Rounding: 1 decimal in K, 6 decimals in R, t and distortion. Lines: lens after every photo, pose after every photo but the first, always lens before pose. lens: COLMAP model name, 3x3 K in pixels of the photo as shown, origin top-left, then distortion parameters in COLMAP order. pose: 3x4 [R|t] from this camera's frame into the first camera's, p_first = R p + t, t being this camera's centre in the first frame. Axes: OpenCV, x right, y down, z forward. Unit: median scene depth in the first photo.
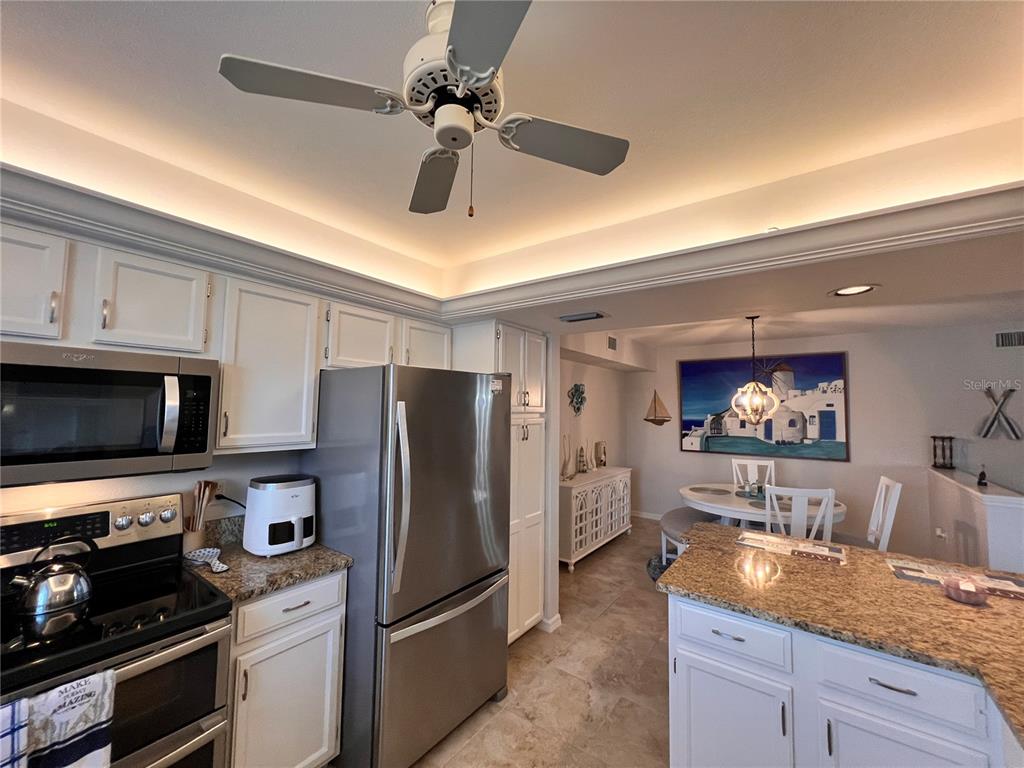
lens RADIAL K [[408.7, 0, 509.0], [0, 408.7, 382.7], [0, 0, 1]] dist [-0.000150, -0.000332]
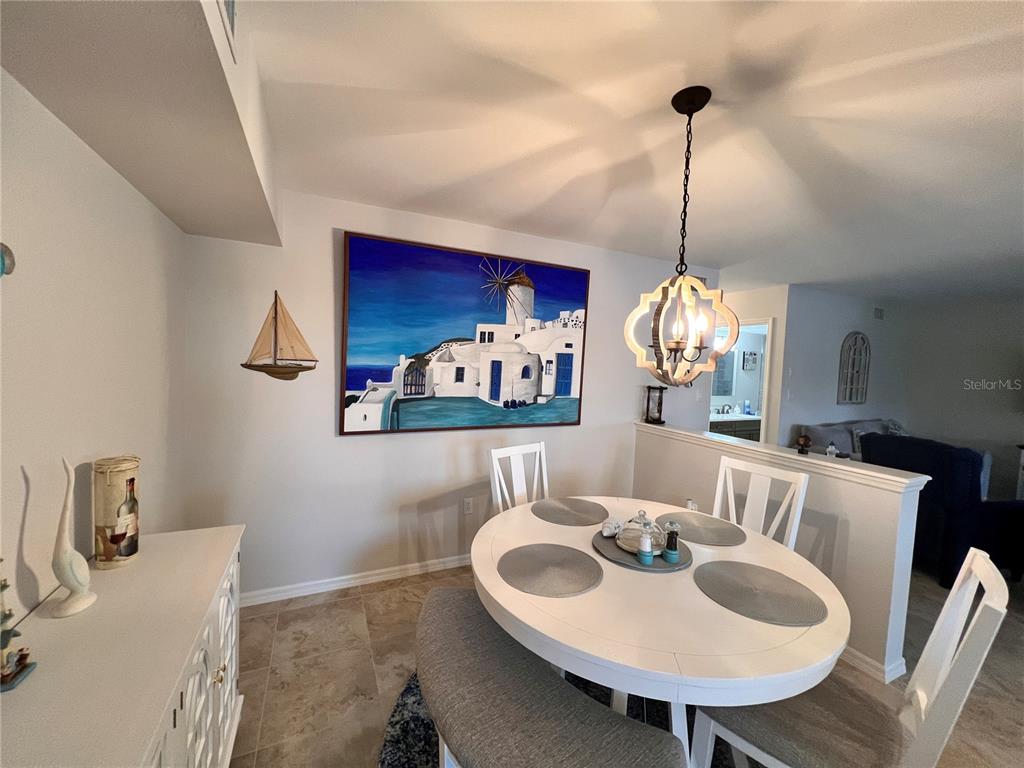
lens RADIAL K [[408.7, 0, 508.7], [0, 408.7, 379.1], [0, 0, 1]] dist [-0.000150, -0.000332]
pose [[0.481045, -0.039496, 0.875806, 0.133132], [-0.090194, 0.991454, 0.094252, 0.052606], [-0.872044, -0.124332, 0.473372, 0.718714]]
